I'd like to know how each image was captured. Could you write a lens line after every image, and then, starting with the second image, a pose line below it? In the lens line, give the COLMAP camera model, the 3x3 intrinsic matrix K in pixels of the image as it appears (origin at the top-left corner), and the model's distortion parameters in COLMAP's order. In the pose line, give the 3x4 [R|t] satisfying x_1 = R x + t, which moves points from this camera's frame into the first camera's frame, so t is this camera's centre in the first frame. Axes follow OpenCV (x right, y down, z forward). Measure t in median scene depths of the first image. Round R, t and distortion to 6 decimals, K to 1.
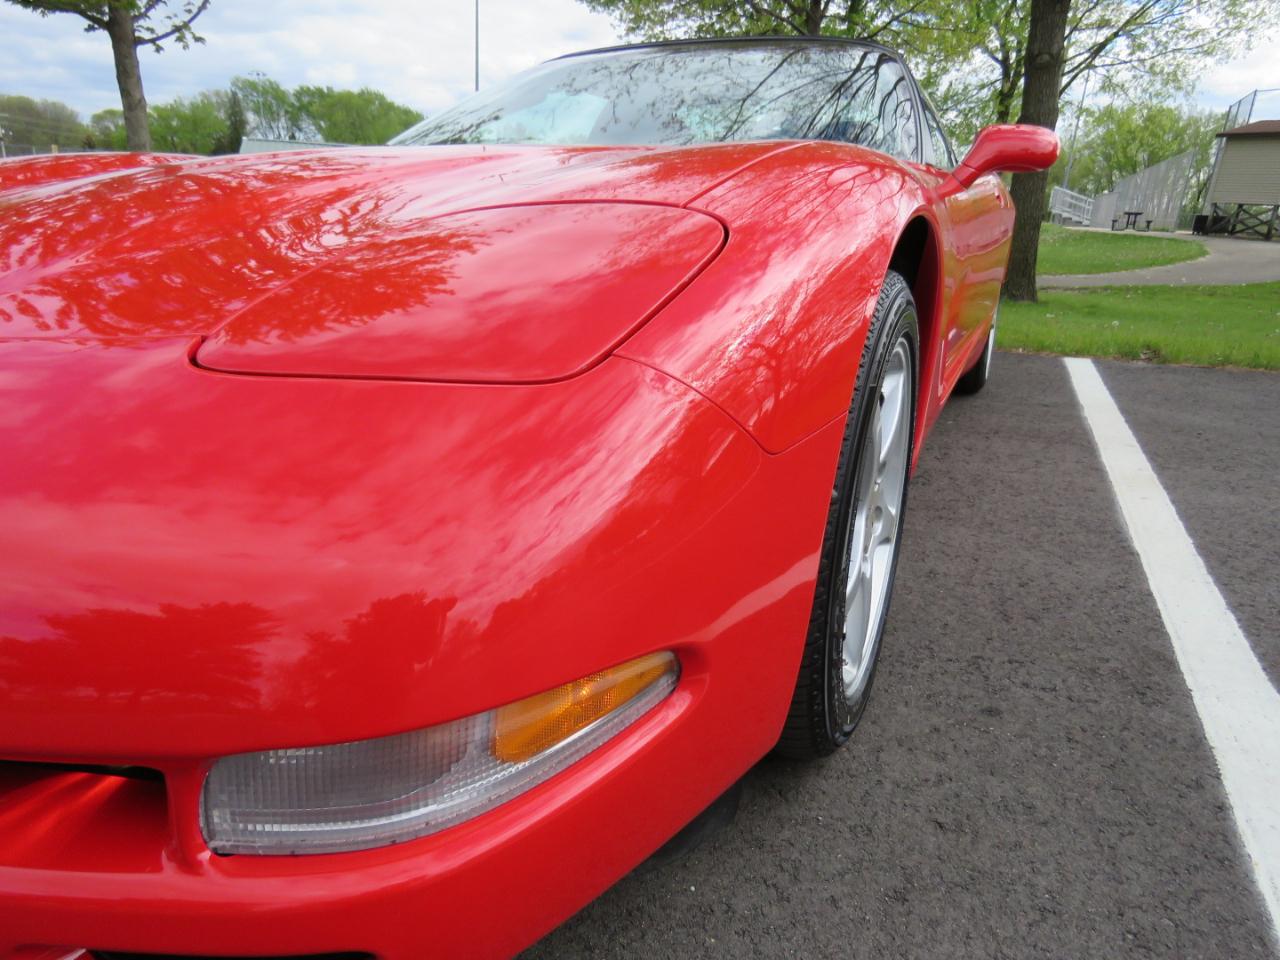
lens RADIAL K [[805.4, 0, 636.2], [0, 805.4, 475.9], [0, 0, 1]] dist [-0.003481, 0.001253]
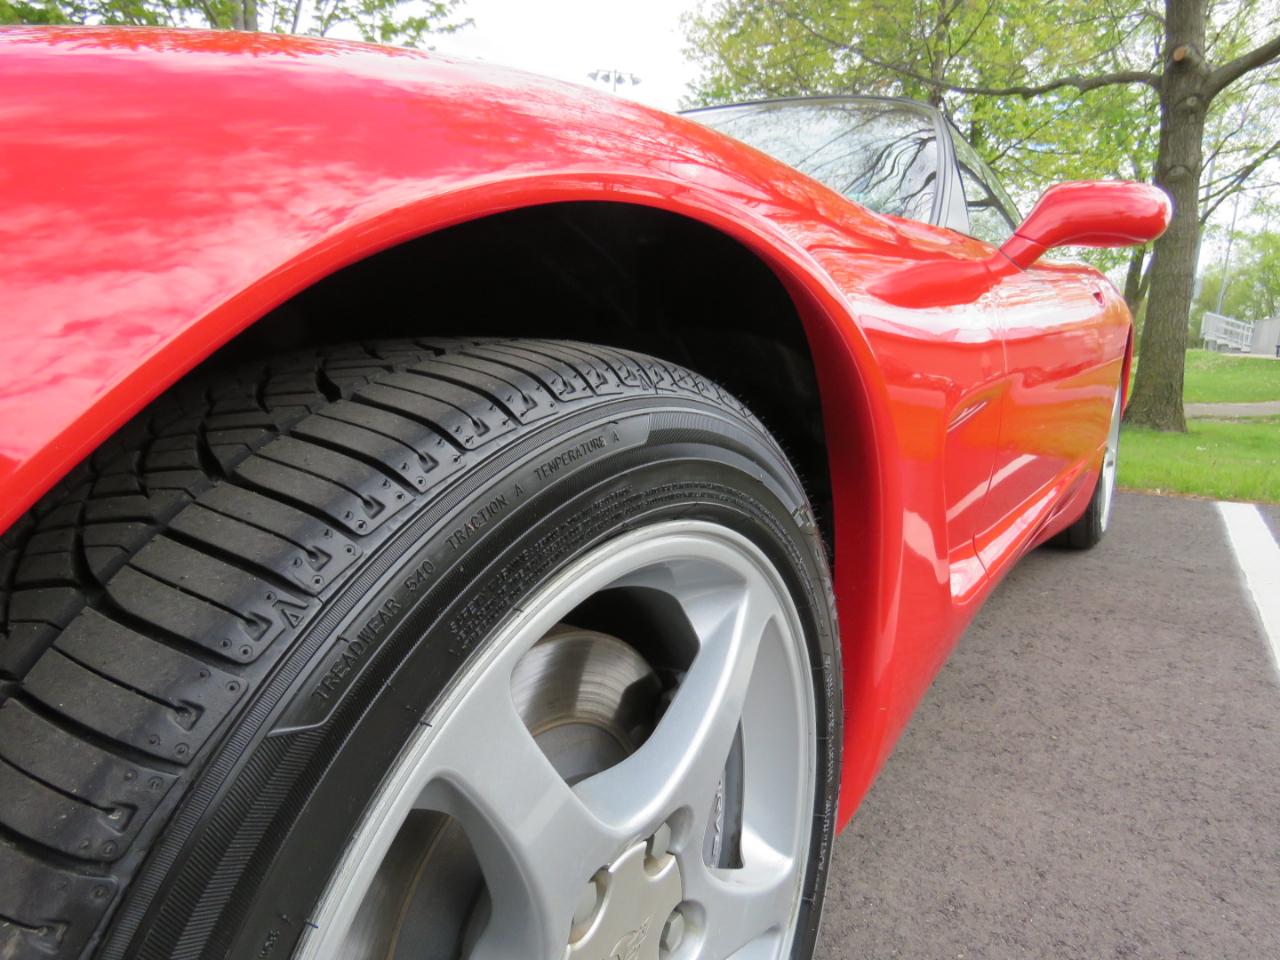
lens RADIAL K [[805.4, 0, 636.2], [0, 805.4, 475.9], [0, 0, 1]] dist [-0.003481, 0.001253]
pose [[0.988297, 0.019302, -0.151315, 0.015228], [-0.042029, 0.988023, -0.148473, -0.005500], [0.146637, 0.153095, 0.977271, 0.024747]]
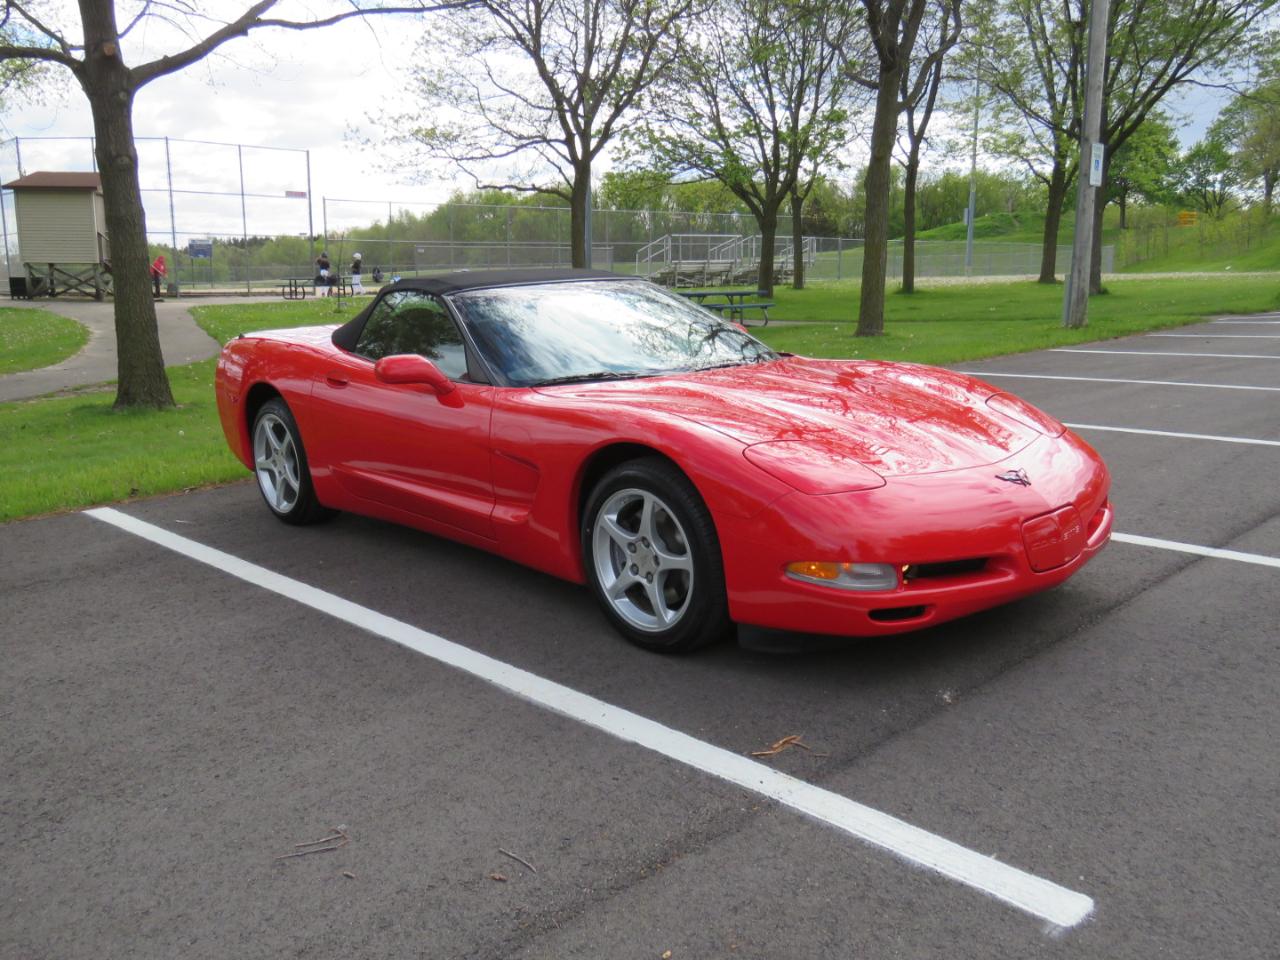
lens RADIAL K [[1085.1, 0, 635.4], [0, 1085.1, 480.0], [0, 0, 1]] dist [0.007059, -0.003858]
pose [[0.377354, -0.223385, 0.898723, -0.178050], [0.327373, 0.939987, 0.096185, -0.032414], [-0.866274, 0.257922, 0.427838, 0.009336]]
